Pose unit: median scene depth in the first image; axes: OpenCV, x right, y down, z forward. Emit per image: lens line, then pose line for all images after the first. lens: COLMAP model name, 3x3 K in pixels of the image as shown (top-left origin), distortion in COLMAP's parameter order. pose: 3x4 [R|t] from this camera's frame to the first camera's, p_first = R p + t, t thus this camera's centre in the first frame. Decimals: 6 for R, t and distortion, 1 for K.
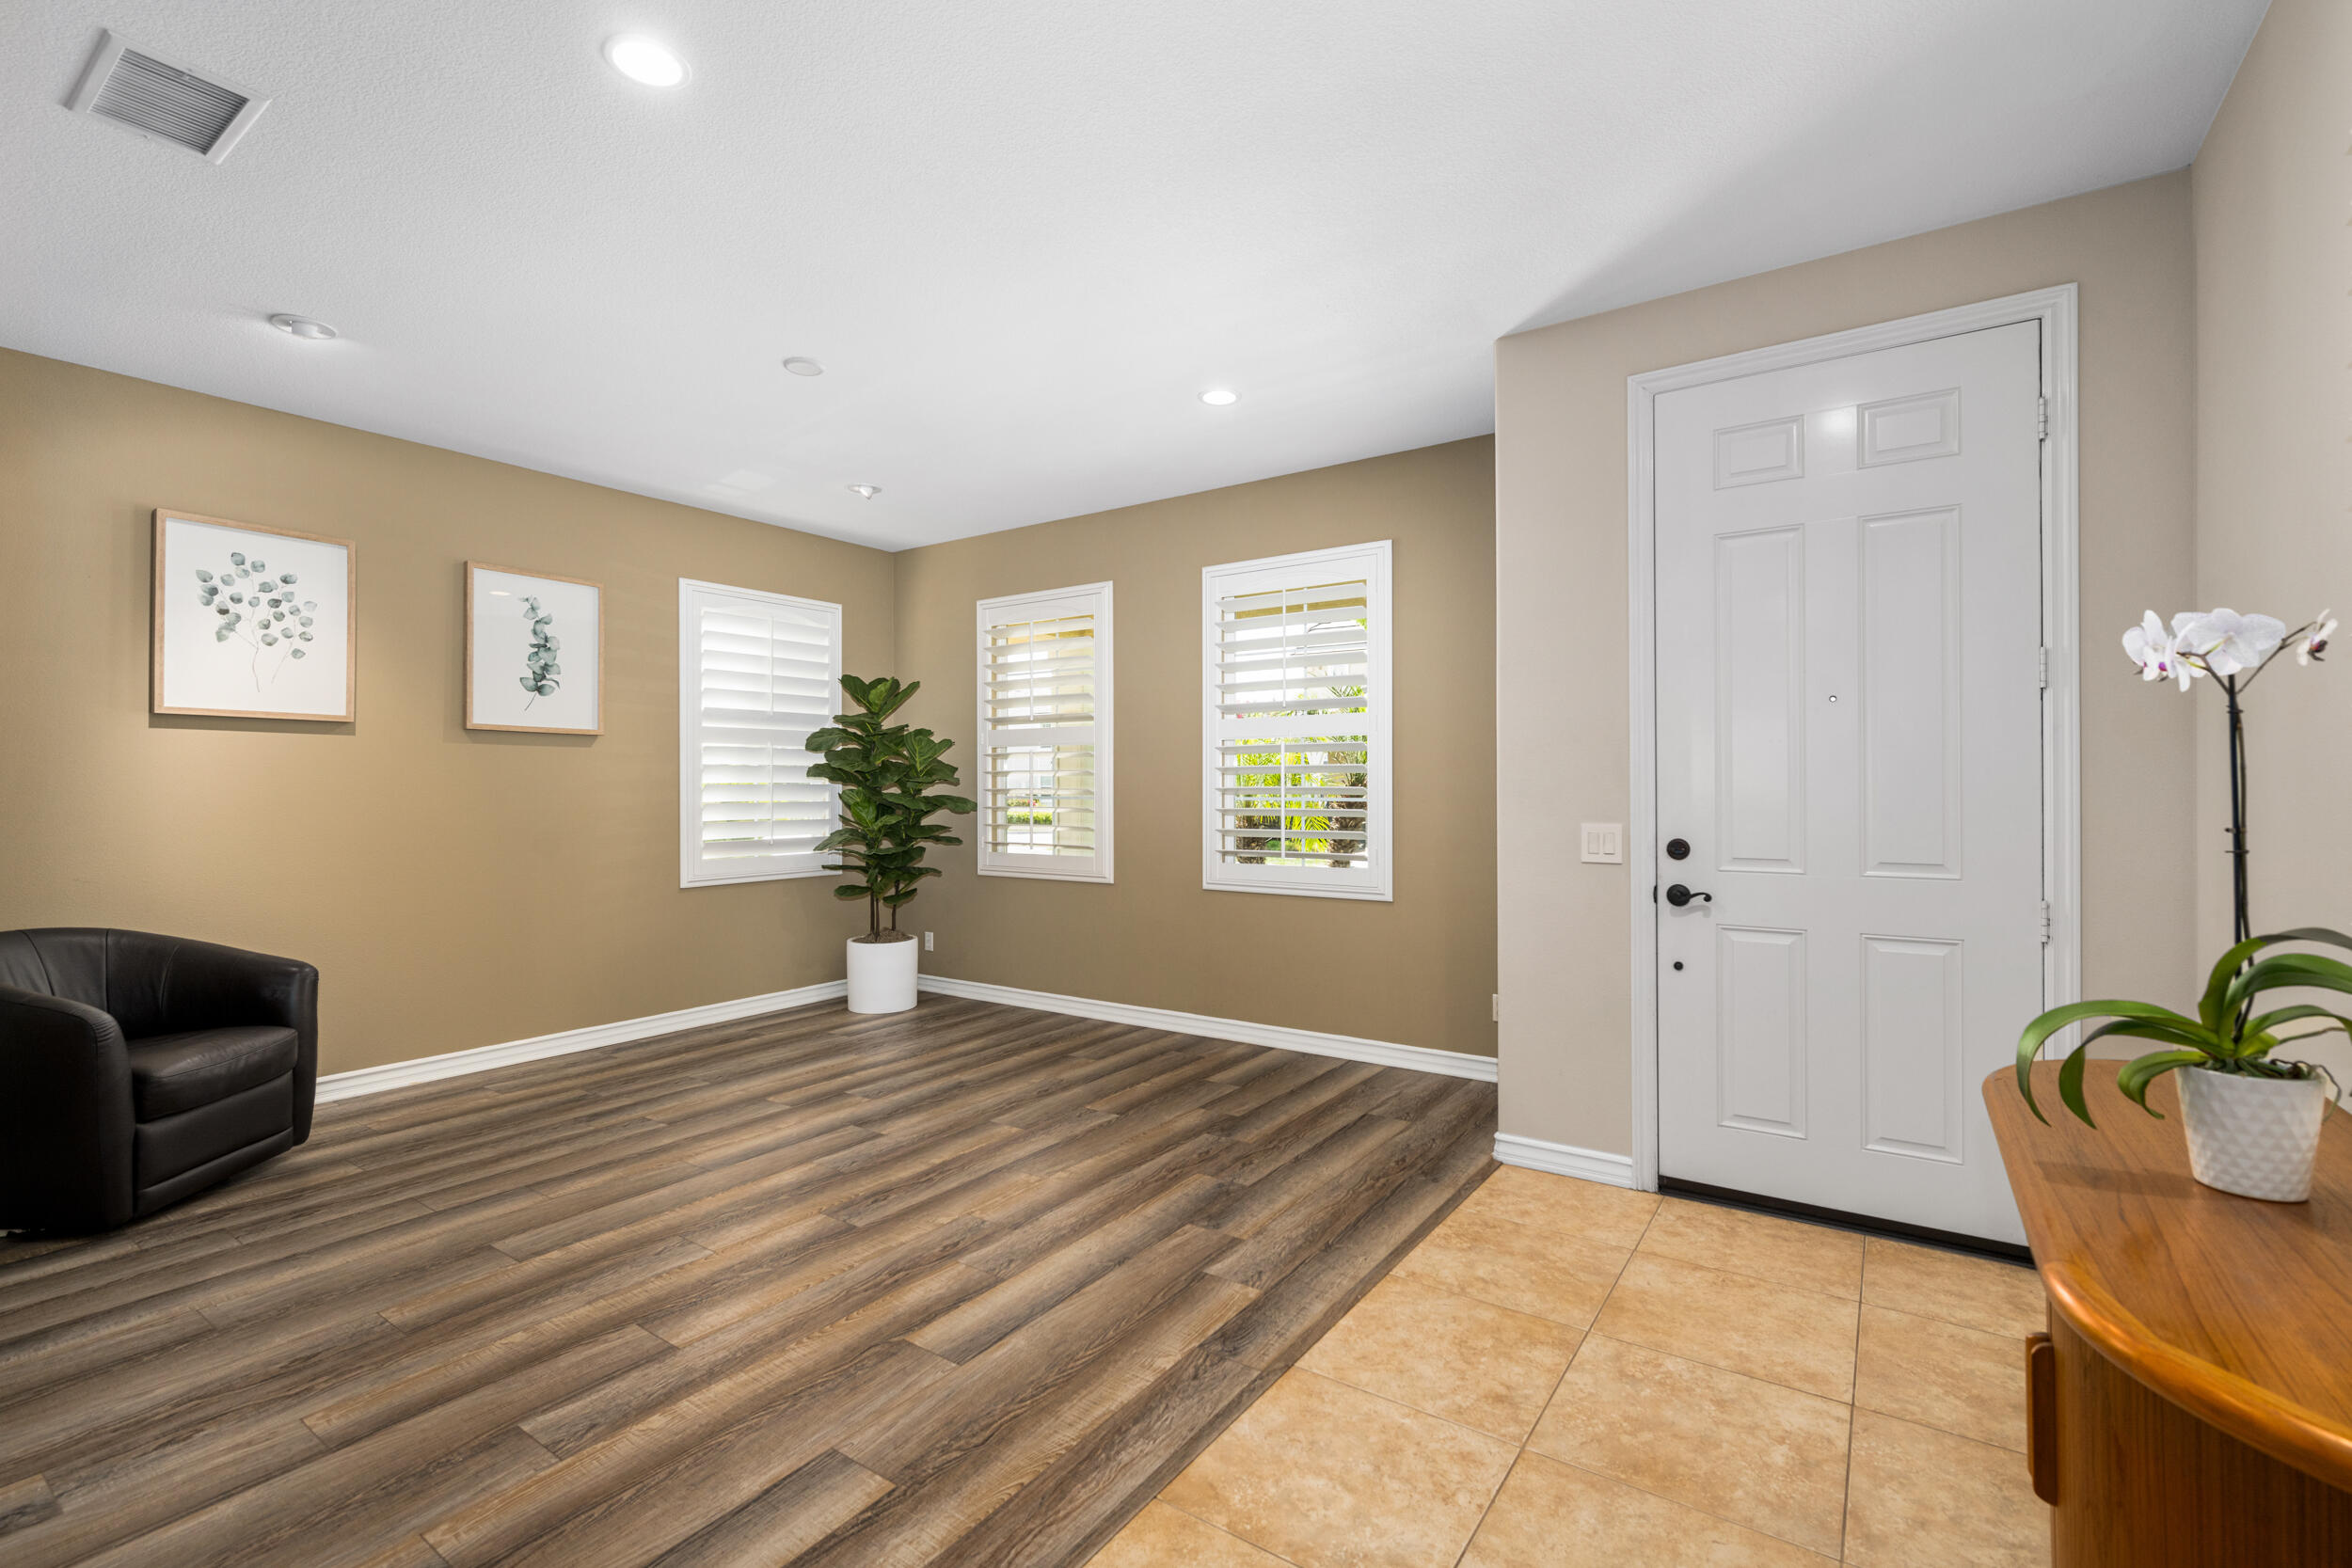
lens RADIAL K [[998.7, 0, 1172.6], [0, 998.7, 780.7], [0, 0, 1]] dist [-0.001277, 0.000381]
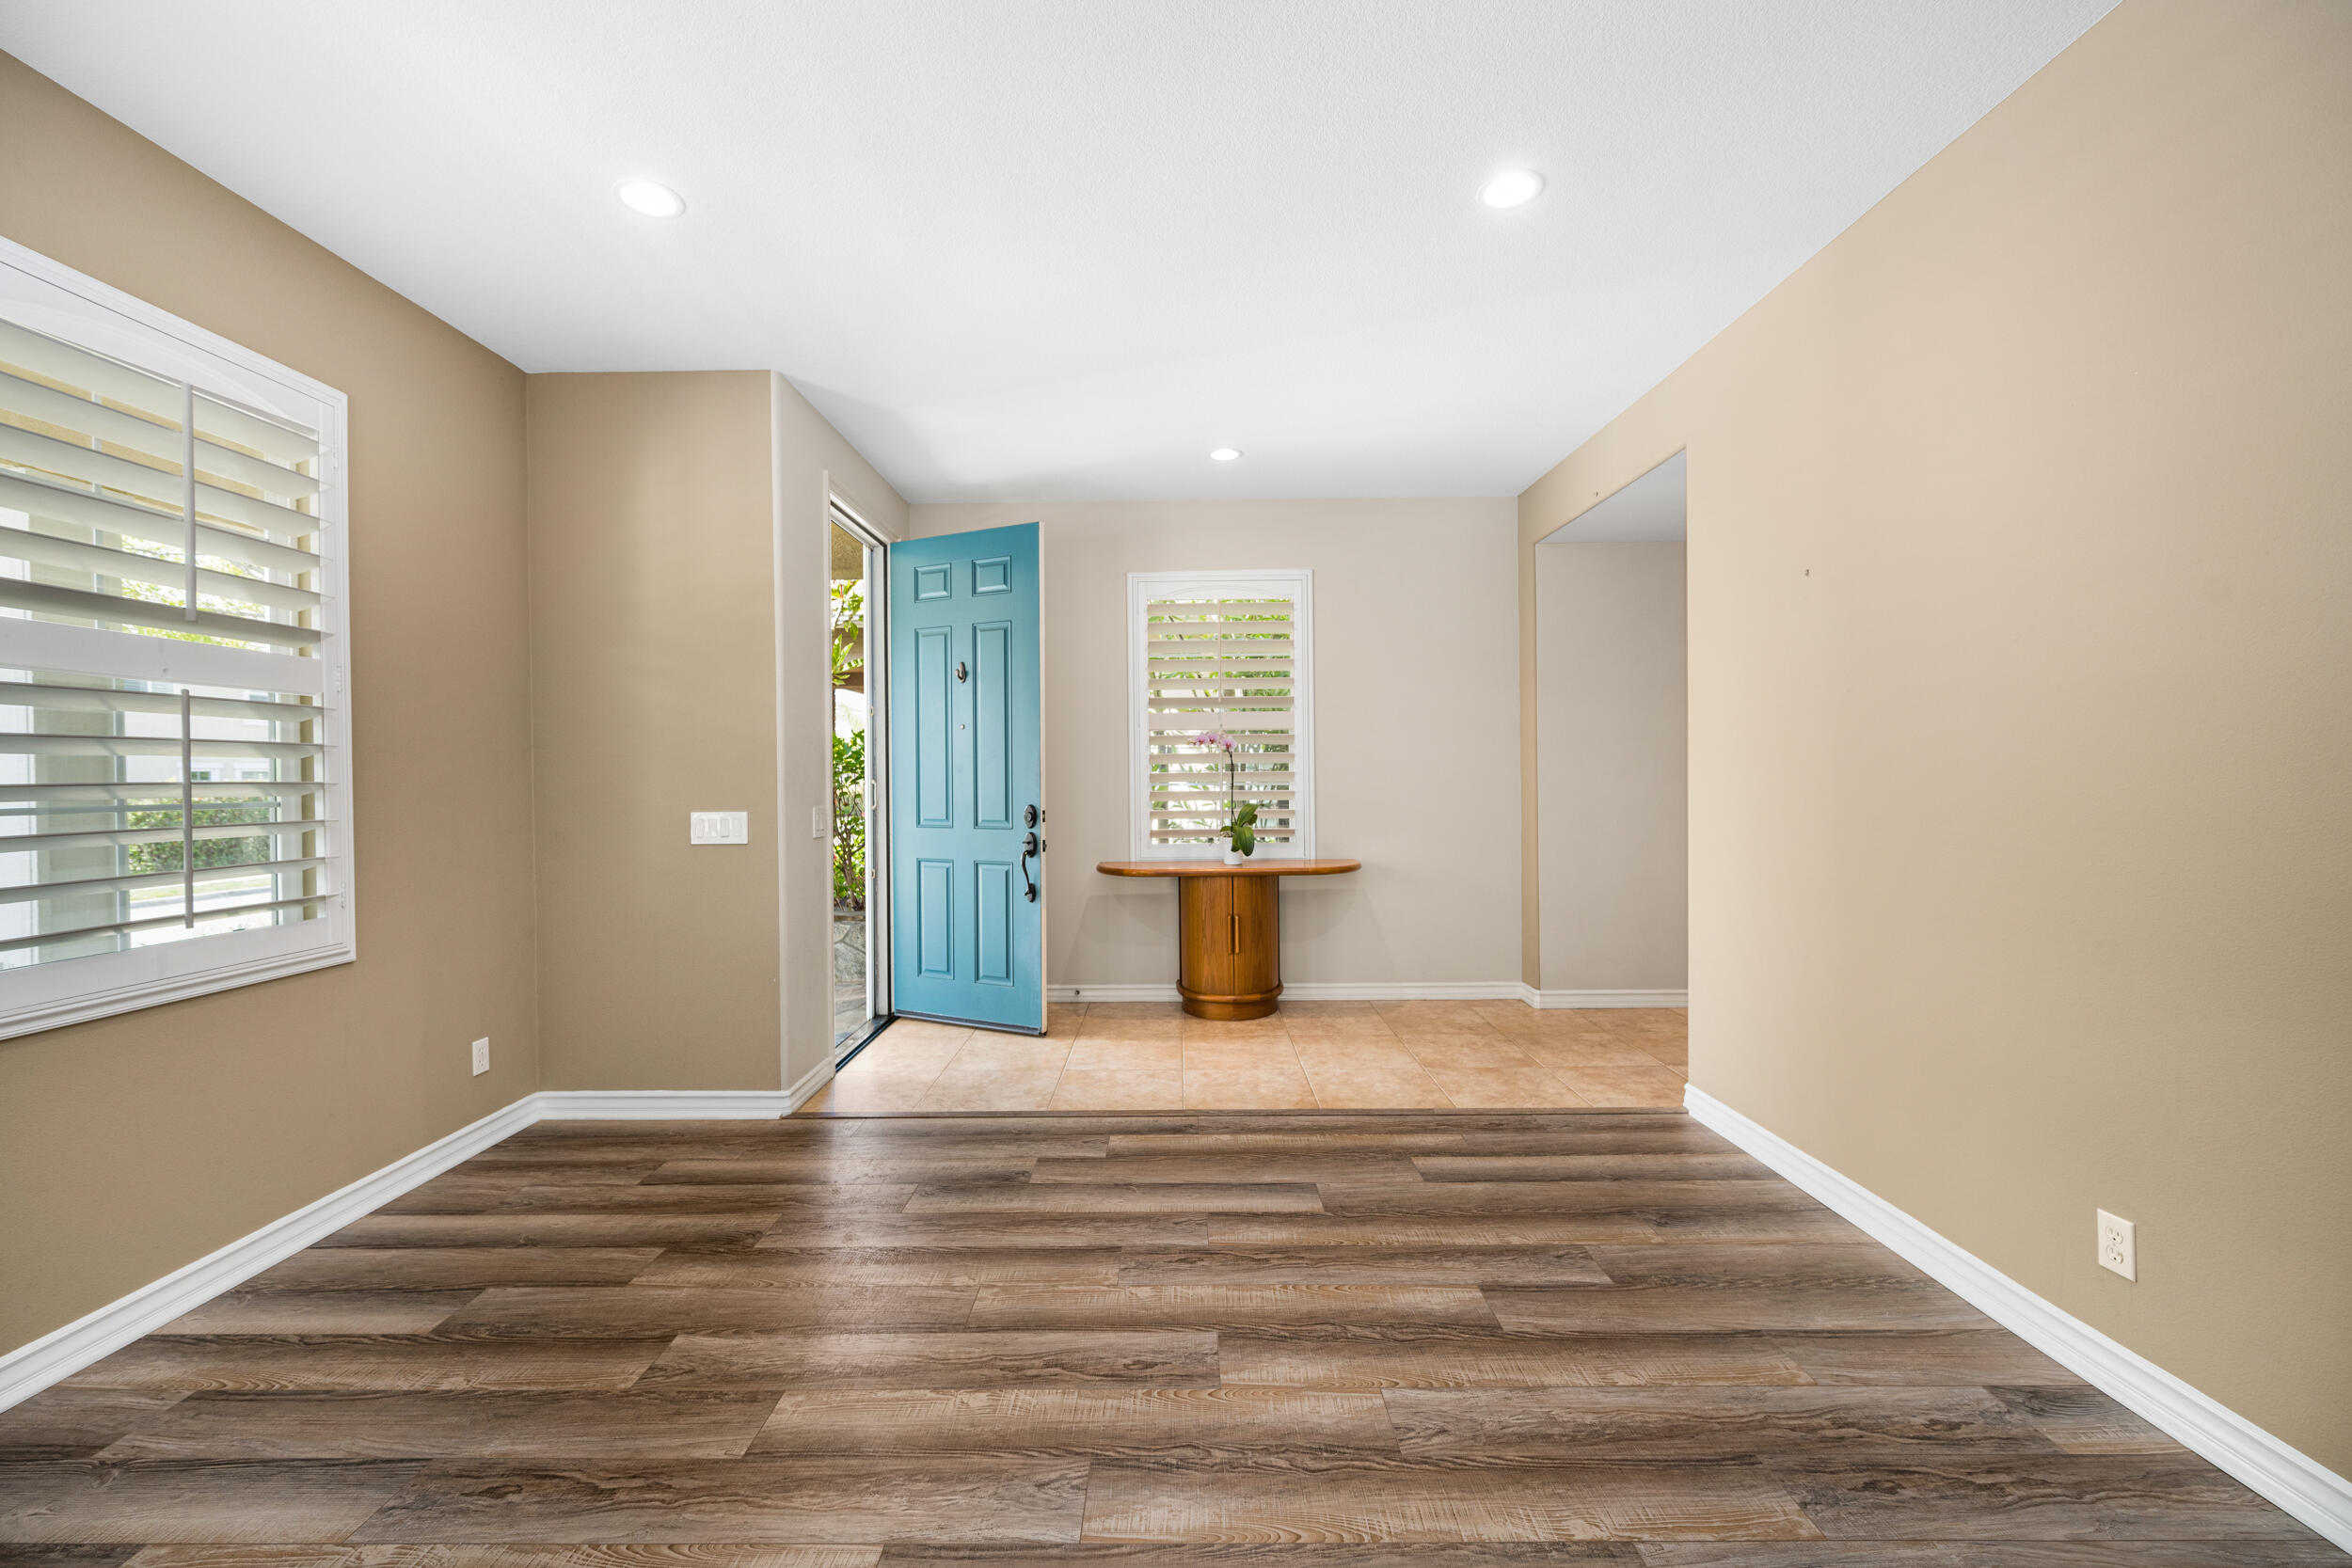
lens RADIAL K [[958.1, 0, 1171.7], [0, 958.1, 780.8], [0, 0, 1]] dist [-0.003033, -0.000392]
pose [[-0.561932, 0.004121, 0.827173, -1.063351], [0.007177, 0.999974, -0.000106, 0.022956], [-0.827152, 0.005877, -0.561947, 1.689090]]
